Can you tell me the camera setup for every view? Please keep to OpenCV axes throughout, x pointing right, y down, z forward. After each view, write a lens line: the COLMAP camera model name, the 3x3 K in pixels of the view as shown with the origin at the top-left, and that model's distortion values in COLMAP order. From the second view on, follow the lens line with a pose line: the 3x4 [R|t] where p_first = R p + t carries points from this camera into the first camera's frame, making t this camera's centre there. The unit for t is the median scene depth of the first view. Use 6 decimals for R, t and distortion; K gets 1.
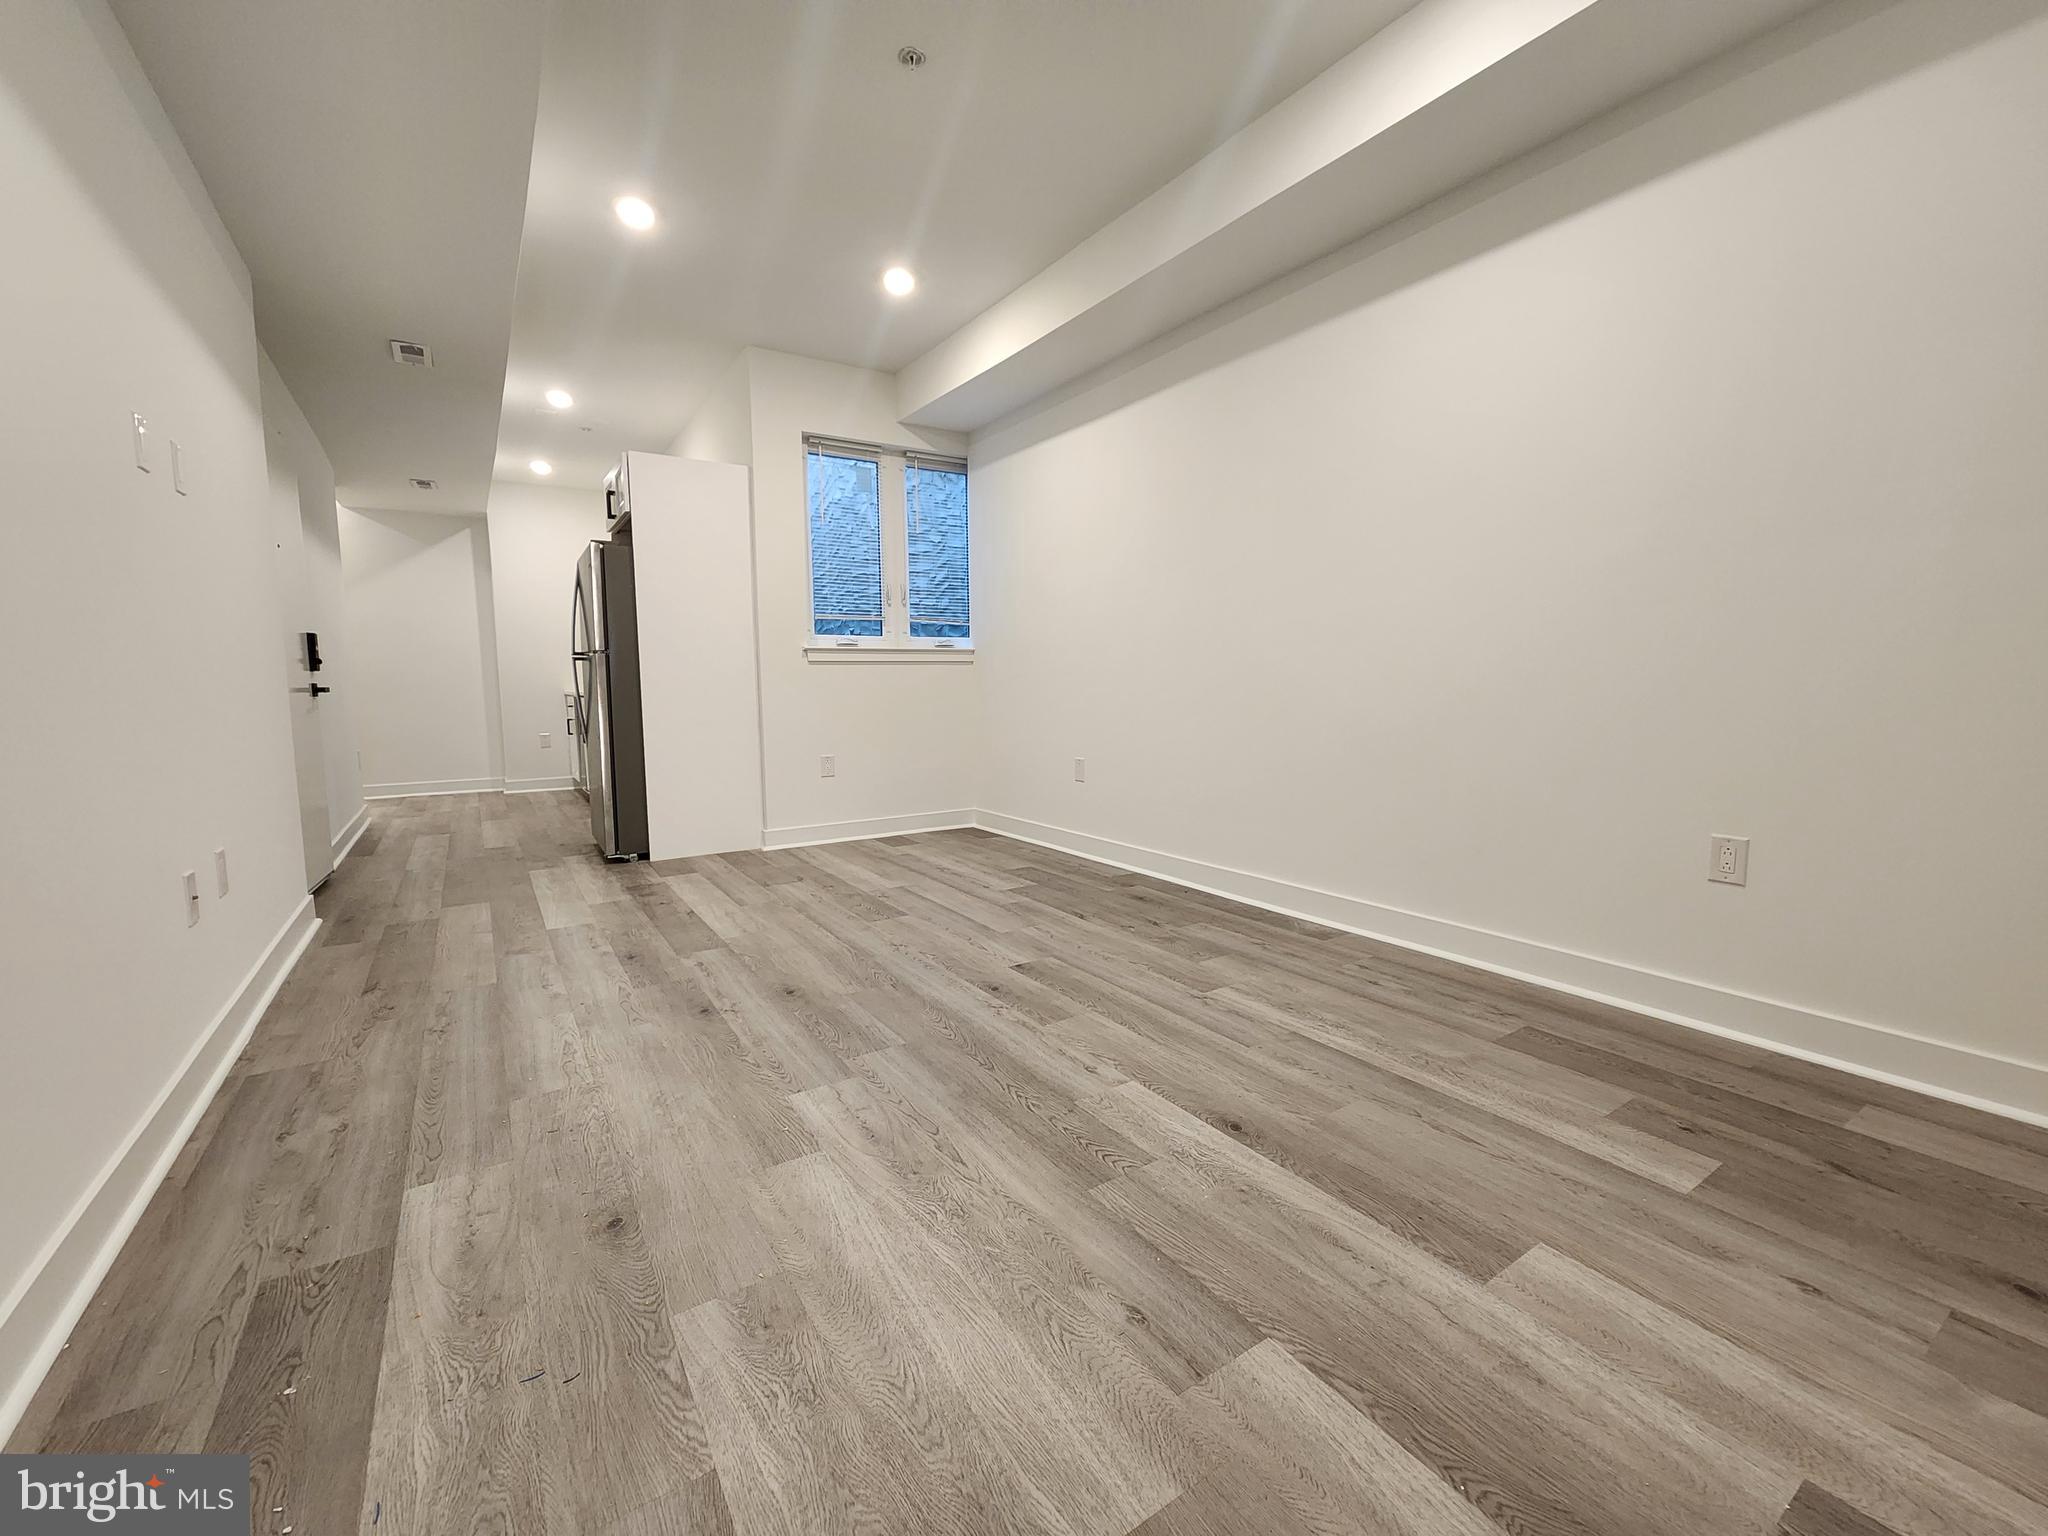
lens RADIAL K [[833.9, 0, 1025.6], [0, 833.9, 758.2], [0, 0, 1]] dist [-0.003647, -0.000664]
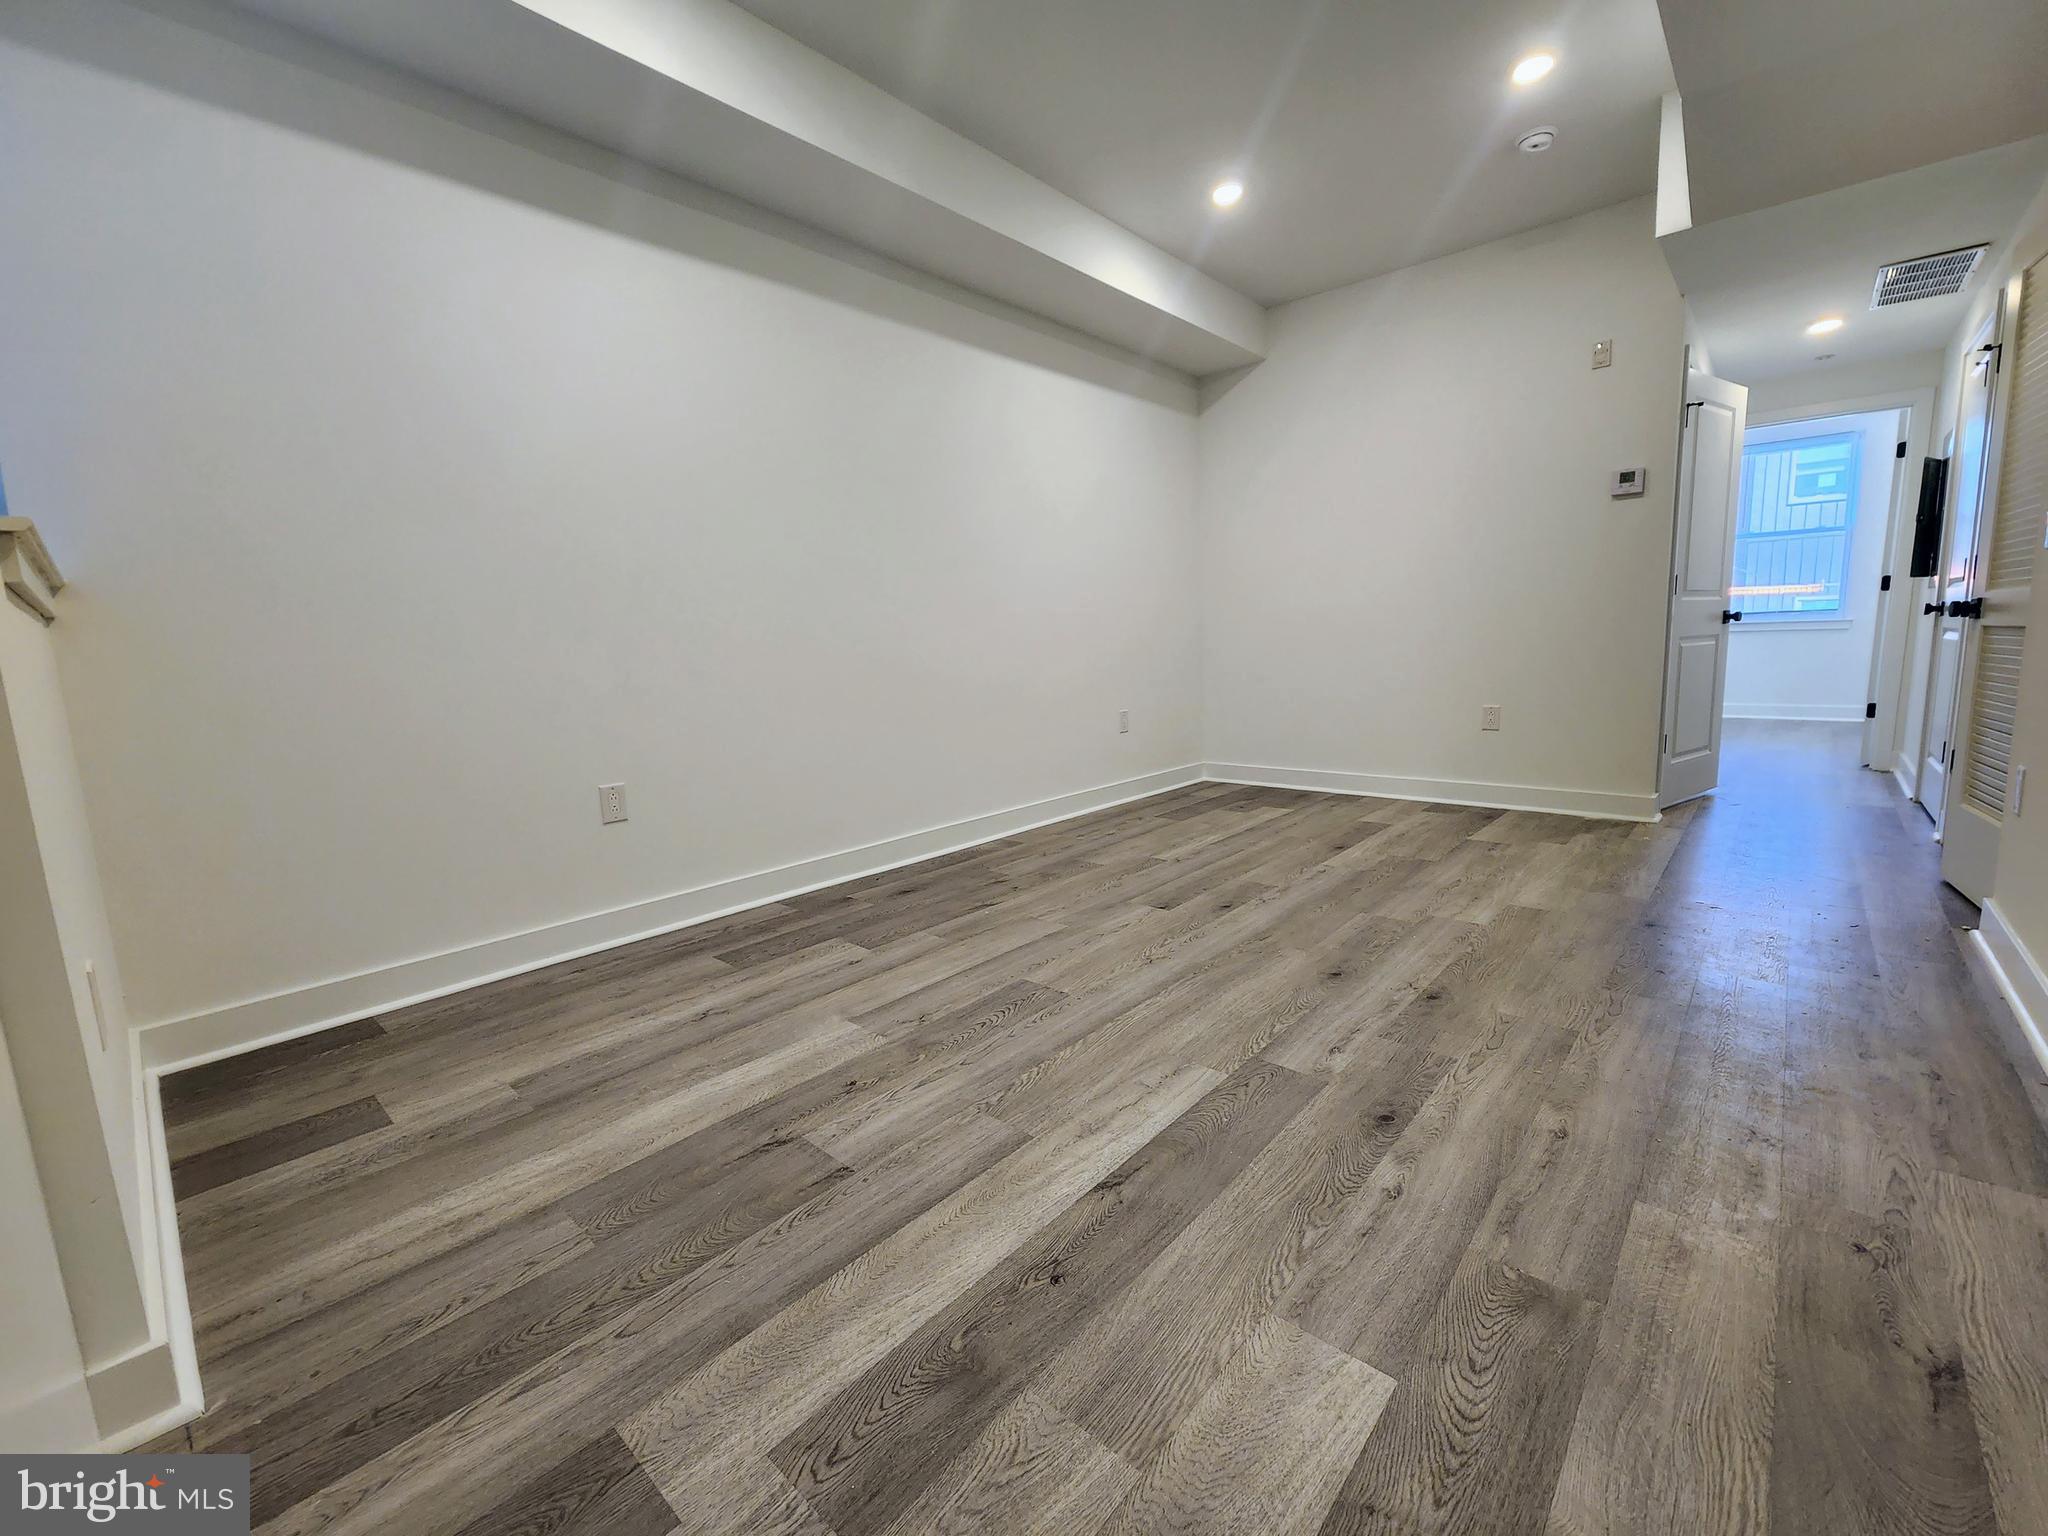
lens RADIAL K [[833.9, 0, 1025.3], [0, 833.9, 772.6], [0, 0, 1]] dist [-0.003647, -0.000664]
pose [[-0.240438, -0.133114, 0.961494, -0.947239], [0.131205, 0.977004, 0.168072, -0.116704], [-0.961756, 0.166563, -0.217444, 1.350820]]
